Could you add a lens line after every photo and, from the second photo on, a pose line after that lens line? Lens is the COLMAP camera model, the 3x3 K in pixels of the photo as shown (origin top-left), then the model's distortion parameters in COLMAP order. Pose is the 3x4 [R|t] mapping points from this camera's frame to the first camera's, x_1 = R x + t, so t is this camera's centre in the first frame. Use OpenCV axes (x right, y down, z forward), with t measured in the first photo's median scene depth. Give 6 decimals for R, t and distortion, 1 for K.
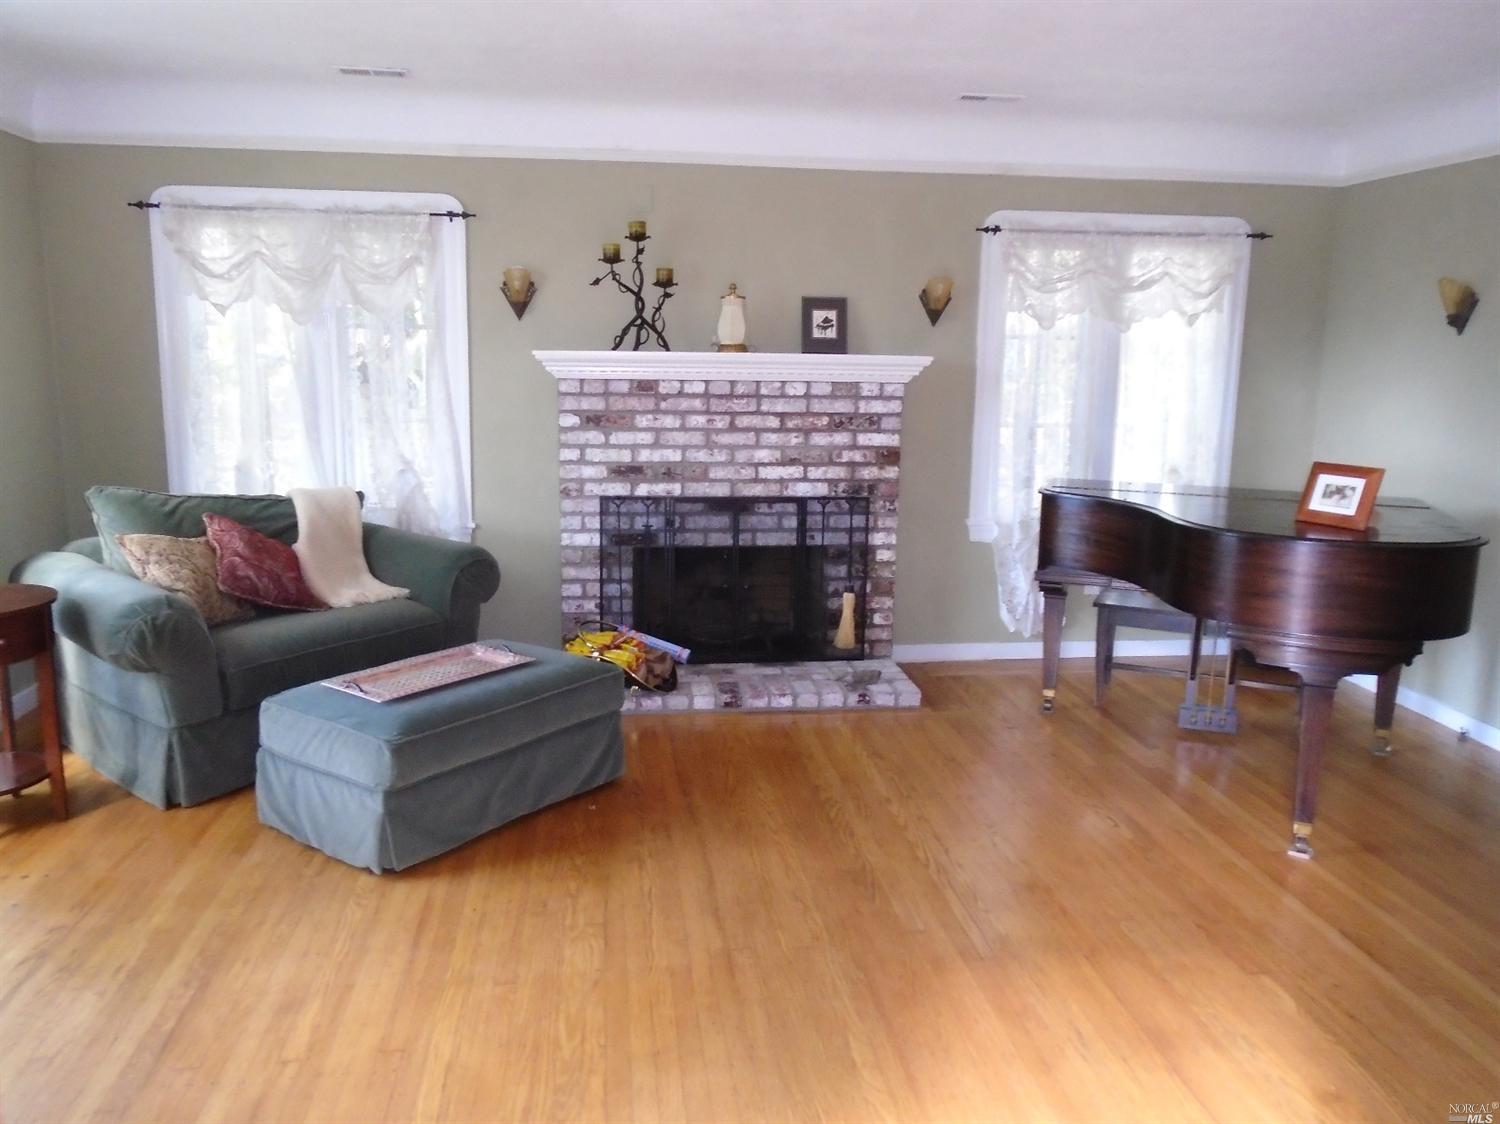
lens RADIAL K [[1151.0, 0, 750.9], [0, 1151.0, 561.6], [0, 0, 1]] dist [-0.006157, 0.005142]
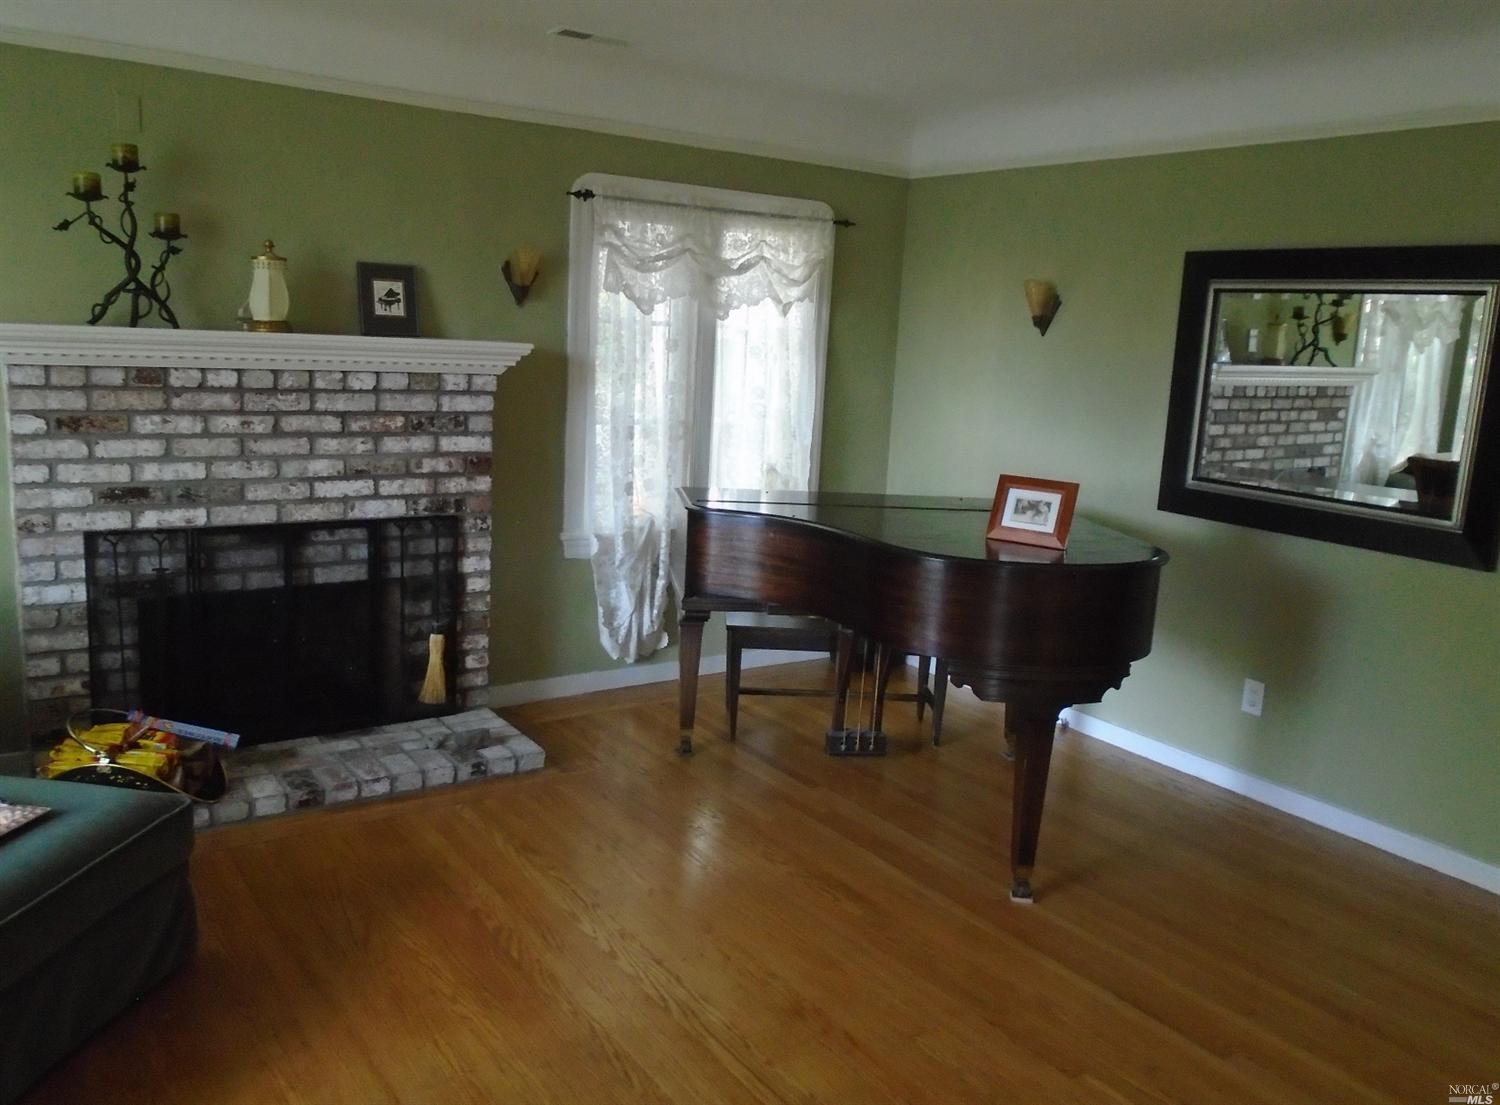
lens RADIAL K [[1151.0, 0, 684.2], [0, 1151.0, 536.9], [0, 0, 1]] dist [-0.006157, 0.005142]
pose [[0.891166, -0.054996, 0.450331, -0.121140], [0.049098, 0.998487, 0.024778, -0.053205], [-0.451013, 0.000029, 0.892518, 0.207054]]
